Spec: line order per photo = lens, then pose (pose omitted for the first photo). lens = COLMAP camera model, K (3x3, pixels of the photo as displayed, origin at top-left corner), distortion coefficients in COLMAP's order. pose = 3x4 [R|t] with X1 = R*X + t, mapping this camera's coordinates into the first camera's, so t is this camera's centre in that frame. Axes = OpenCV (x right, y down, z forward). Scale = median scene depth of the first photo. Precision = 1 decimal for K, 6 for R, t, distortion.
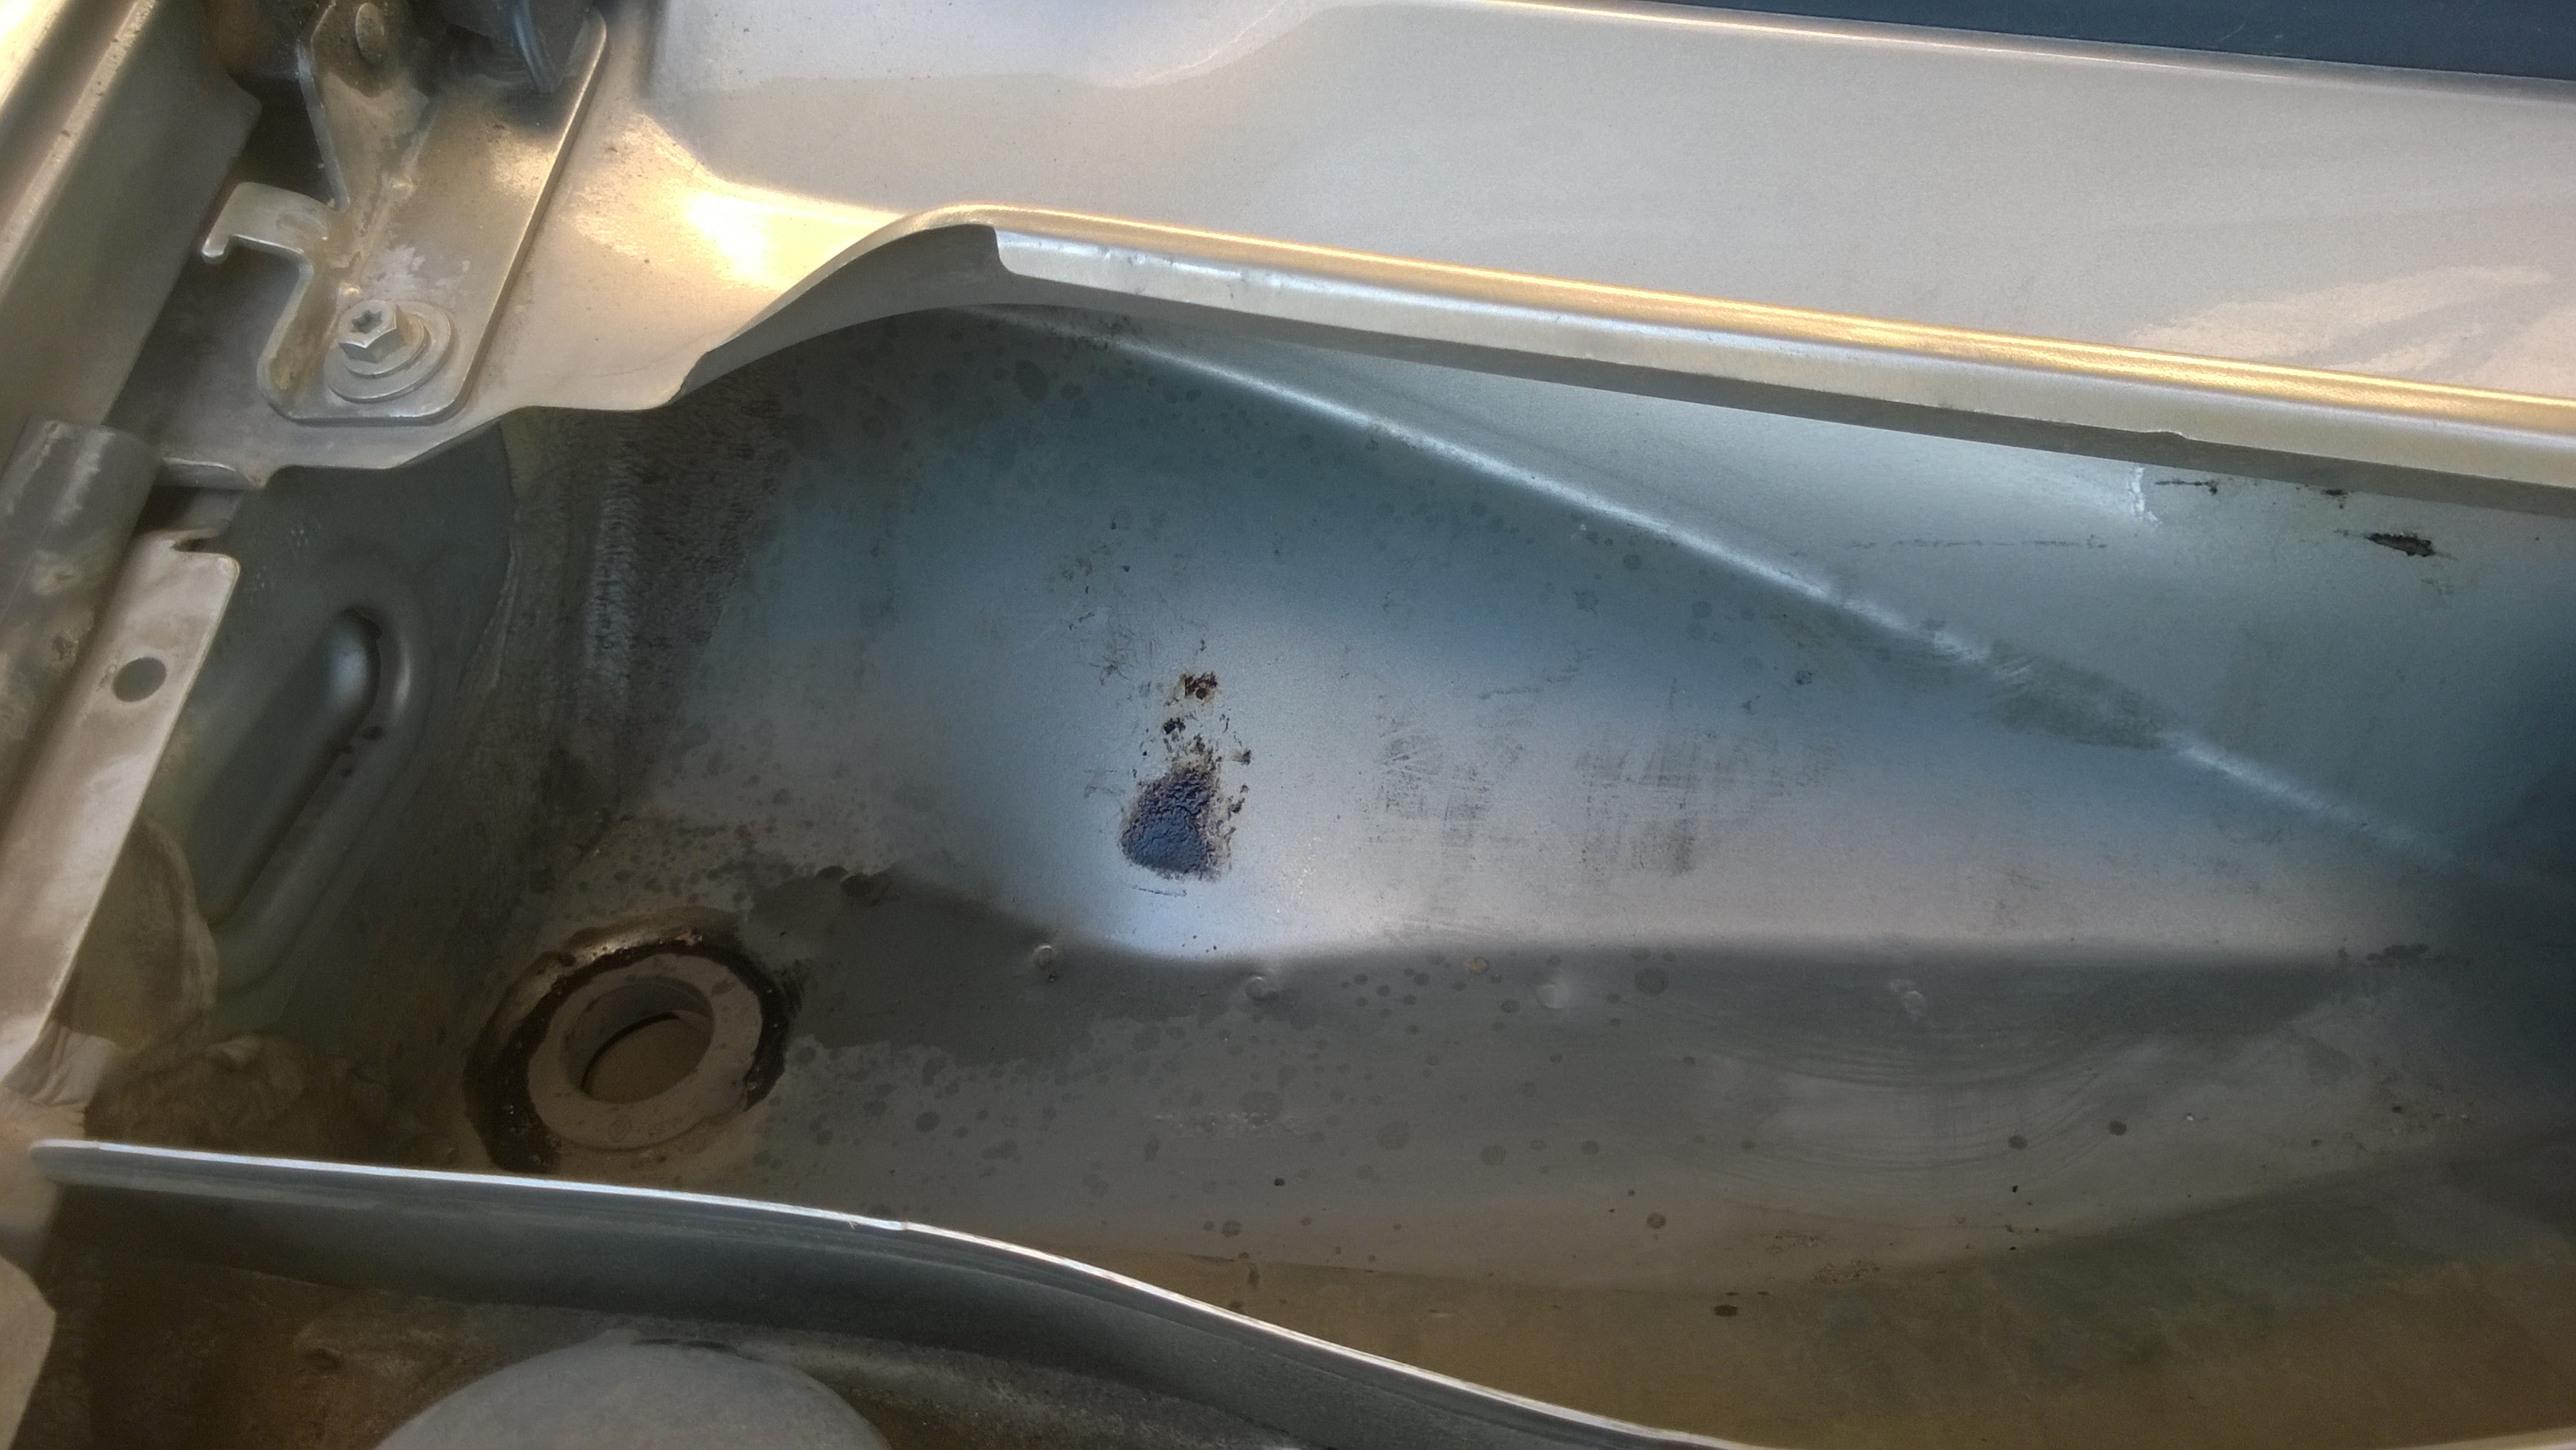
lens RADIAL K [[1965.4, 0, 1288.0], [0, 1965.4, 725.0], [0, 0, 1]] dist [0.030877, -0.099826]
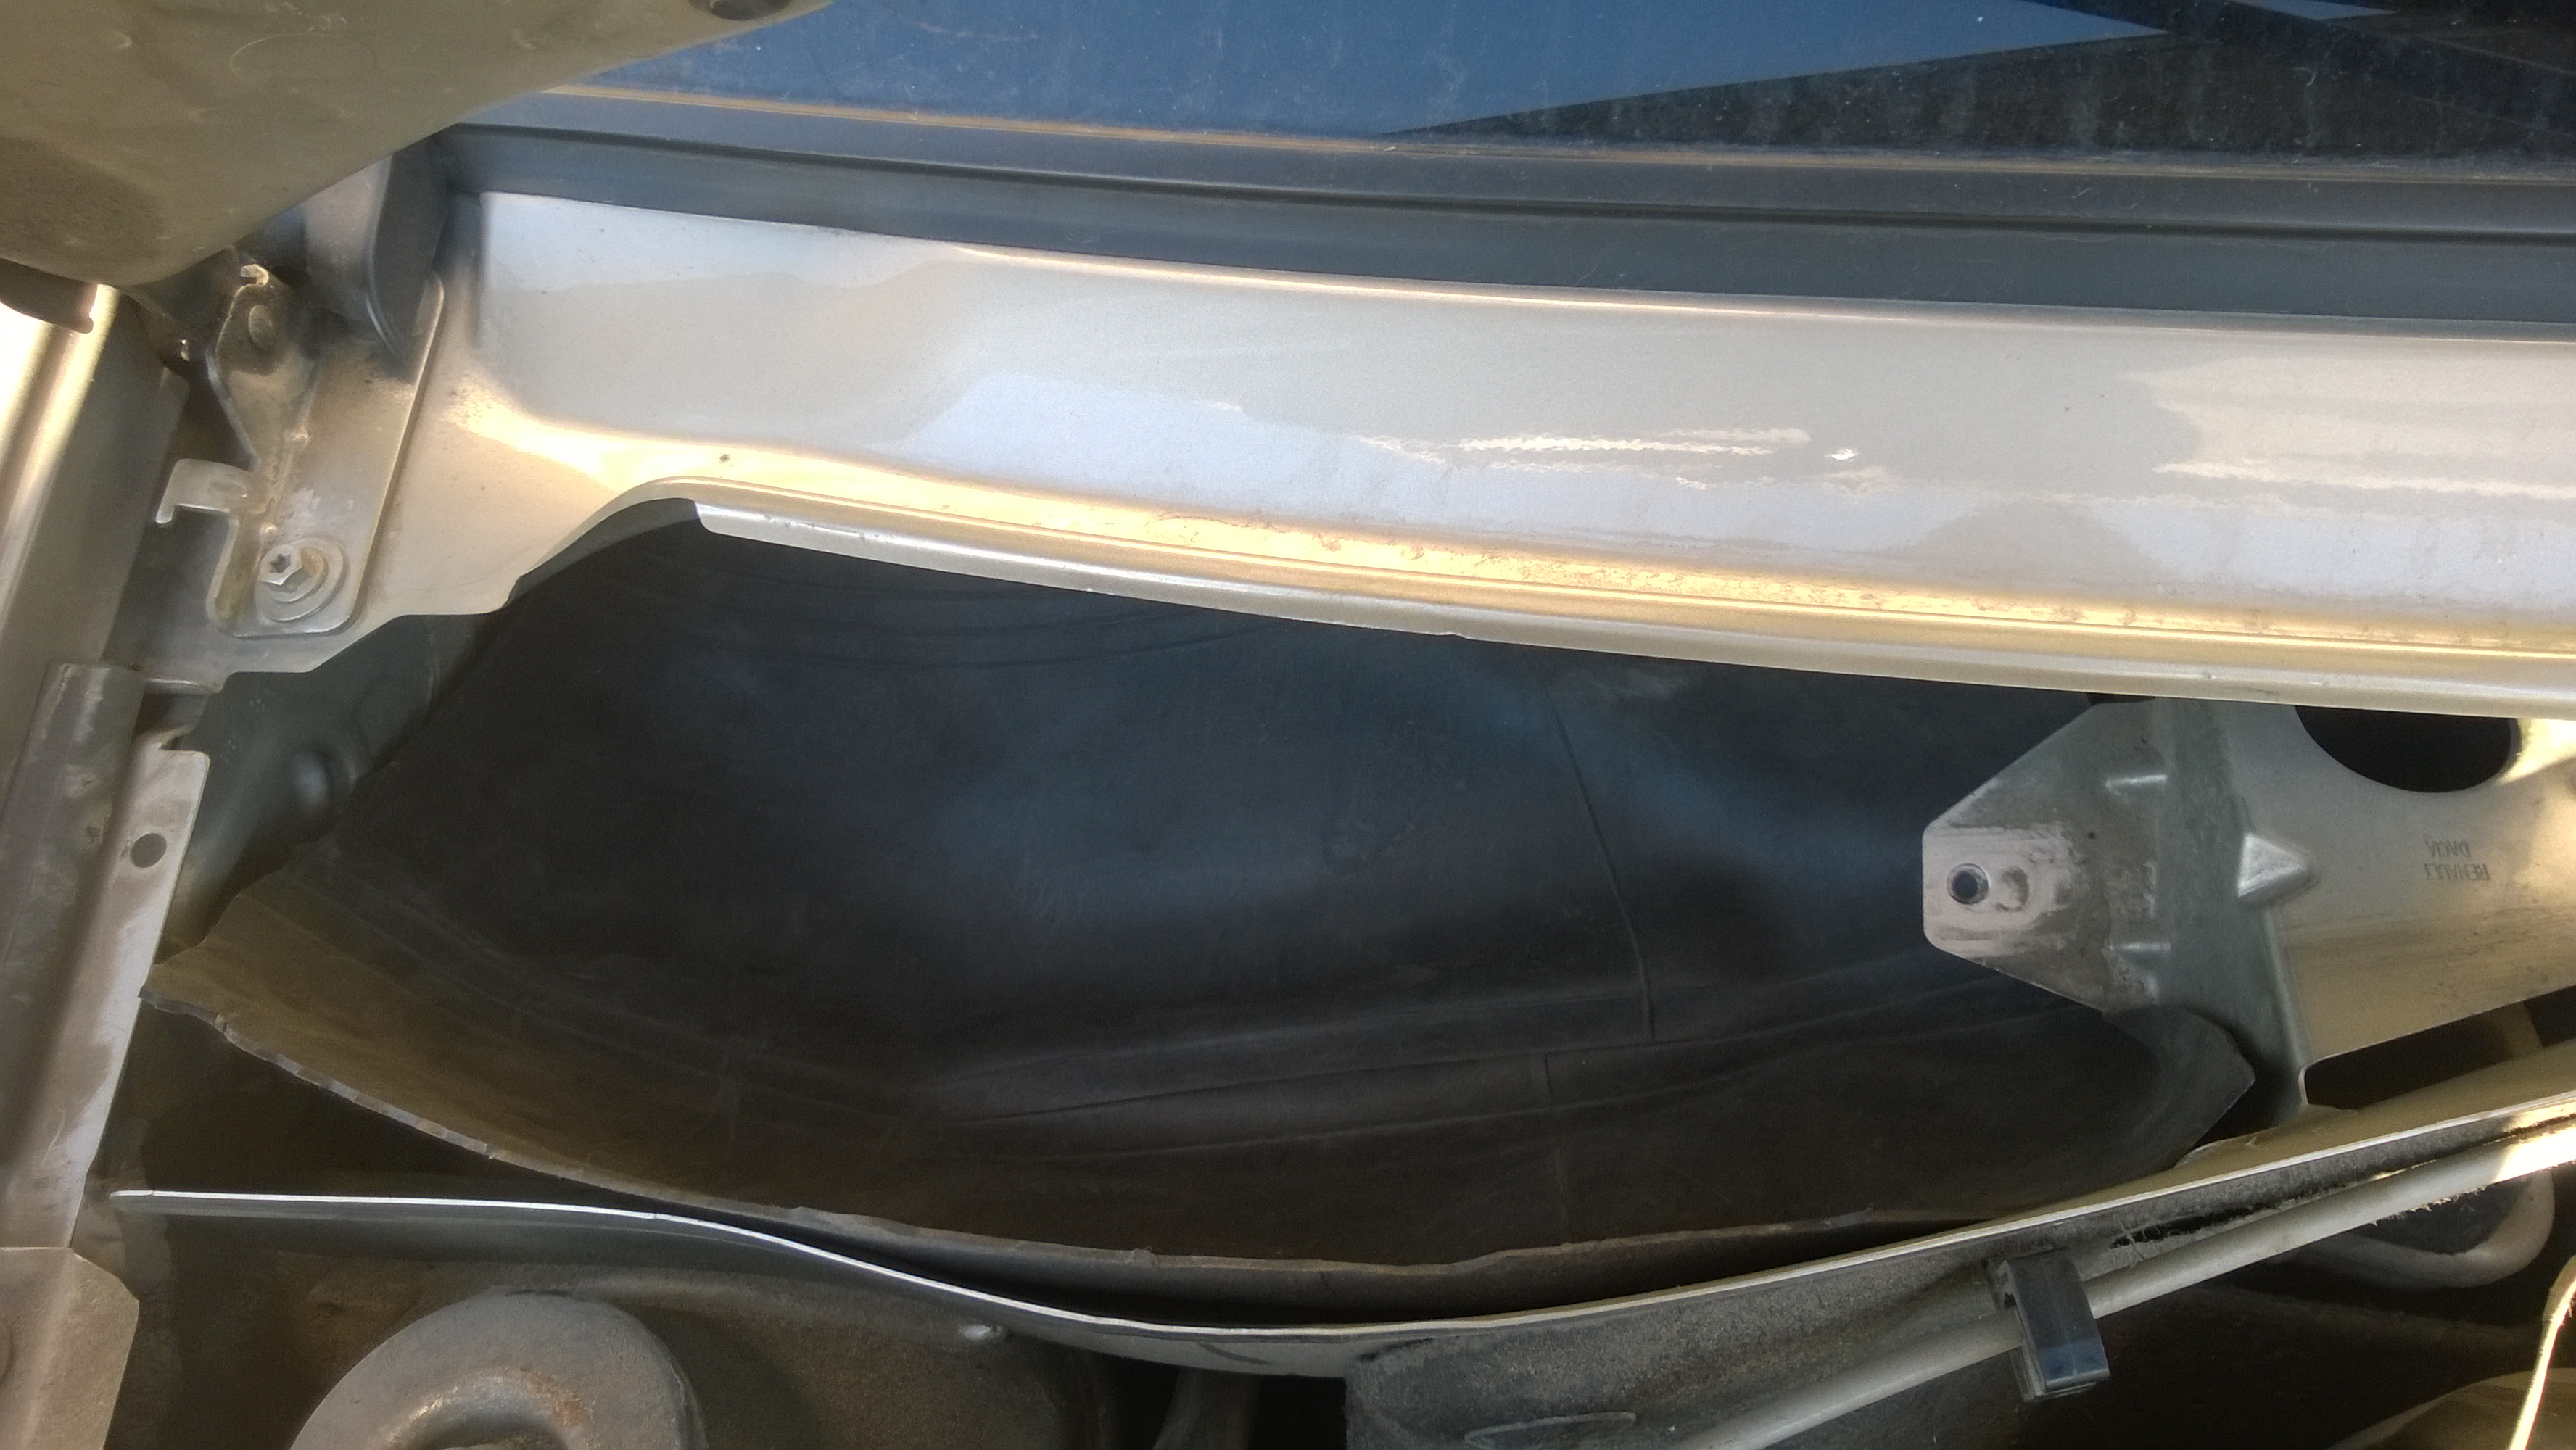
lens RADIAL K [[1973.0, 0, 1288.0], [0, 1973.0, 725.0], [0, 0, 1]] dist [0.052873, -0.143819]
pose [[0.996410, -0.075894, -0.037524, 0.271716], [0.078900, 0.993128, 0.086442, -0.157565], [0.030706, -0.089093, 0.995550, -0.356537]]
